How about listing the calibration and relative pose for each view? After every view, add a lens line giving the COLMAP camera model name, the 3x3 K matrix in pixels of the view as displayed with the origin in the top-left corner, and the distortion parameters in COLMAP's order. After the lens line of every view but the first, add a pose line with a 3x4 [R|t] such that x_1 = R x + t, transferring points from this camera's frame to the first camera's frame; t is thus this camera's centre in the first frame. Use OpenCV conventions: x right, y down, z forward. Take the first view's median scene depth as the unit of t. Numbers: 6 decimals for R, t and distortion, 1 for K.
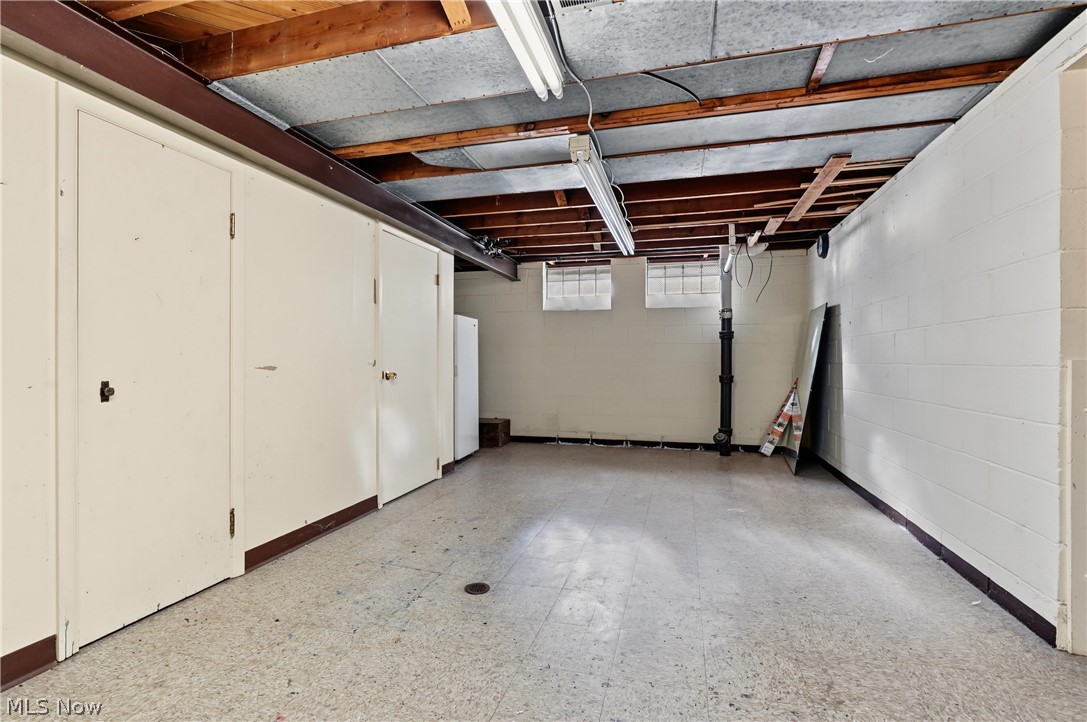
lens RADIAL K [[496.7, 0, 542.5], [0, 496.7, 364.9], [0, 0, 1]] dist [-0.008026, -0.000037]
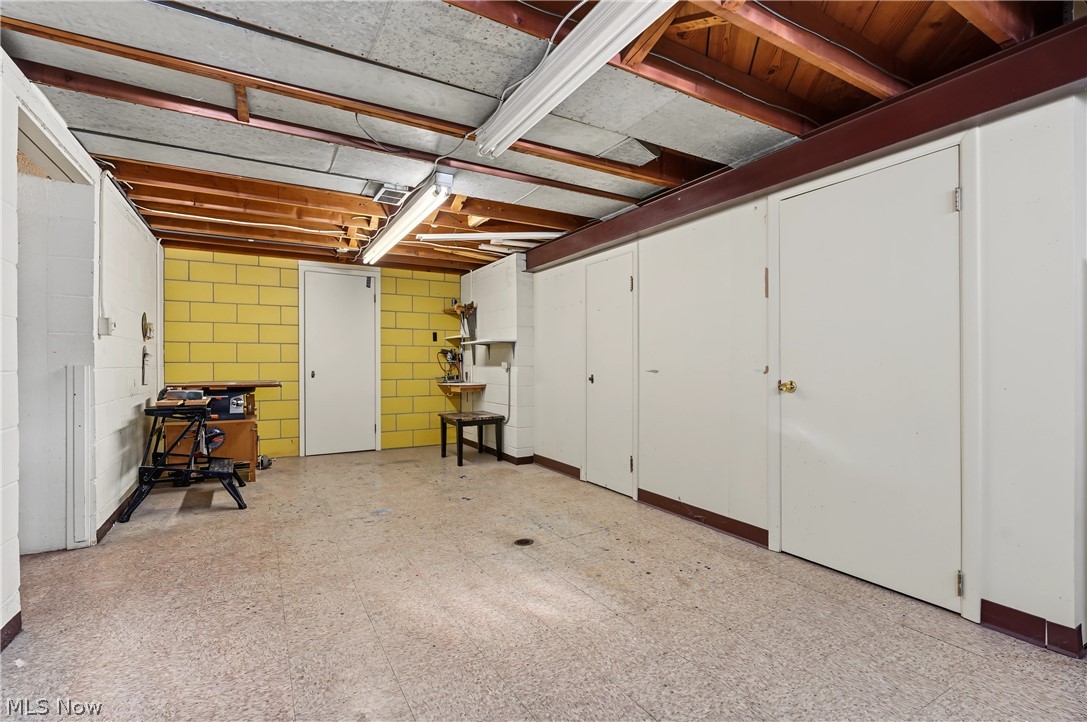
lens RADIAL K [[496.7, 0, 542.5], [0, 496.7, 364.9], [0, 0, 1]] dist [-0.008026, -0.000037]
pose [[-0.699705, -0.000833, -0.714431, 0.689011], [-0.008052, 0.999945, 0.006720, -0.018748], [0.714386, 0.010455, -0.699674, 1.754854]]
